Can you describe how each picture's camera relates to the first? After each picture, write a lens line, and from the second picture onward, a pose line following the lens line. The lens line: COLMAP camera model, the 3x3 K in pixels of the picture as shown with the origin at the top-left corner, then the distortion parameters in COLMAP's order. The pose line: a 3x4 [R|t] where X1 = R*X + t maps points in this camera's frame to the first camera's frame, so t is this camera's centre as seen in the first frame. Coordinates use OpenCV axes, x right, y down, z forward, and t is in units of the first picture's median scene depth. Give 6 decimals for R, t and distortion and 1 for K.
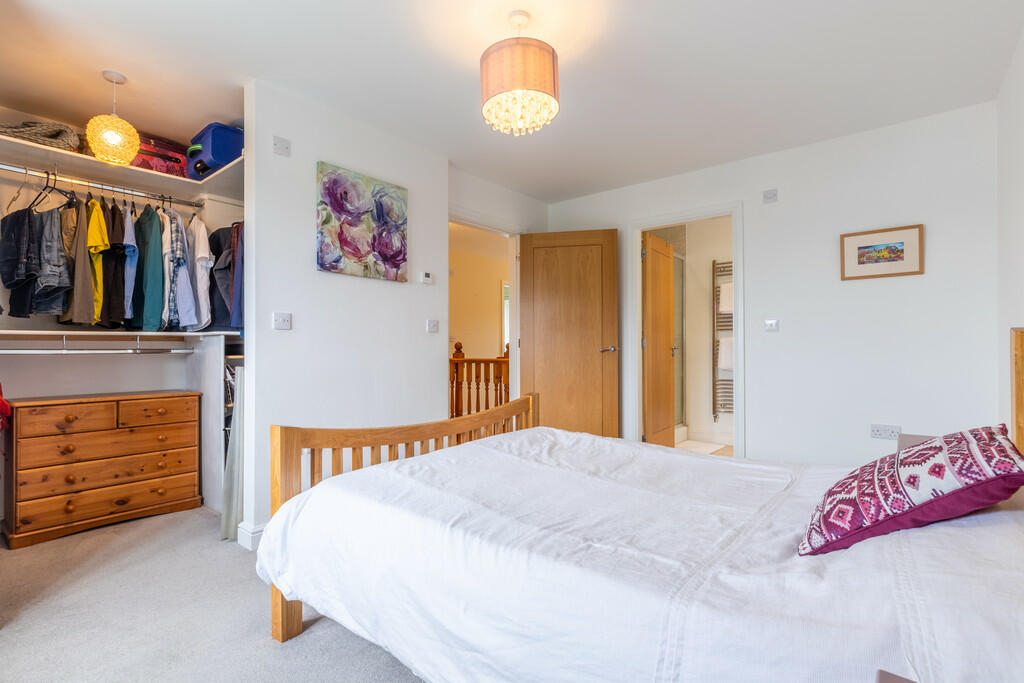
lens RADIAL K [[472.2, 0, 511.9], [0, 472.2, 339.5], [0, 0, 1]] dist [0.000713, -0.000288]
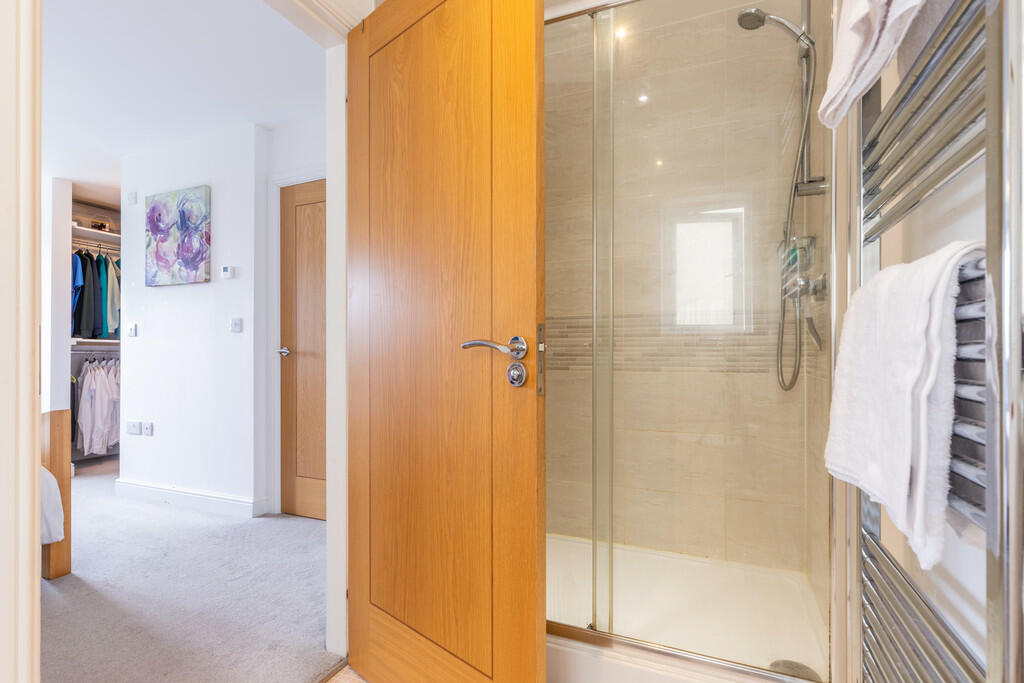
lens RADIAL K [[472.2, 0, 535.1], [0, 472.2, 354.0], [0, 0, 1]] dist [0.000713, -0.000288]
pose [[0.291425, 0.003880, -0.956586, 0.971743], [0.016715, 0.999818, 0.009147, 0.031010], [0.956448, -0.018655, 0.291307, 1.470429]]
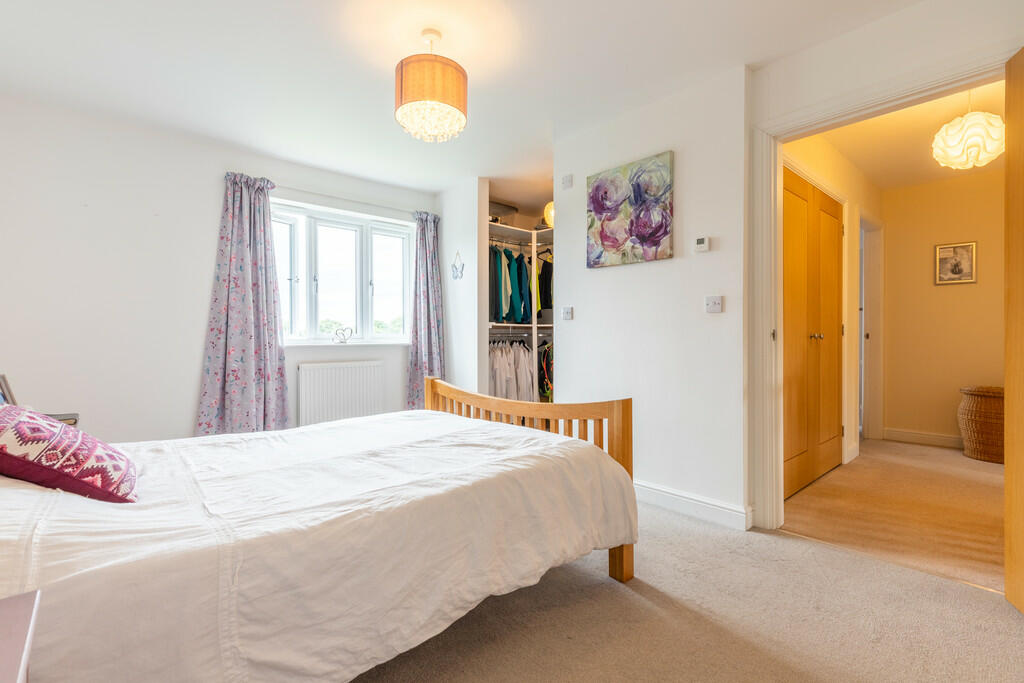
lens RADIAL K [[472.2, 0, 510.8], [0, 472.2, 338.8], [0, 0, 1]] dist [0.000713, -0.000288]
pose [[-0.169628, 0.012223, -0.985432, 0.746757], [0.020471, 0.999751, 0.008877, 0.015909], [0.985296, -0.018667, -0.169836, 0.924290]]
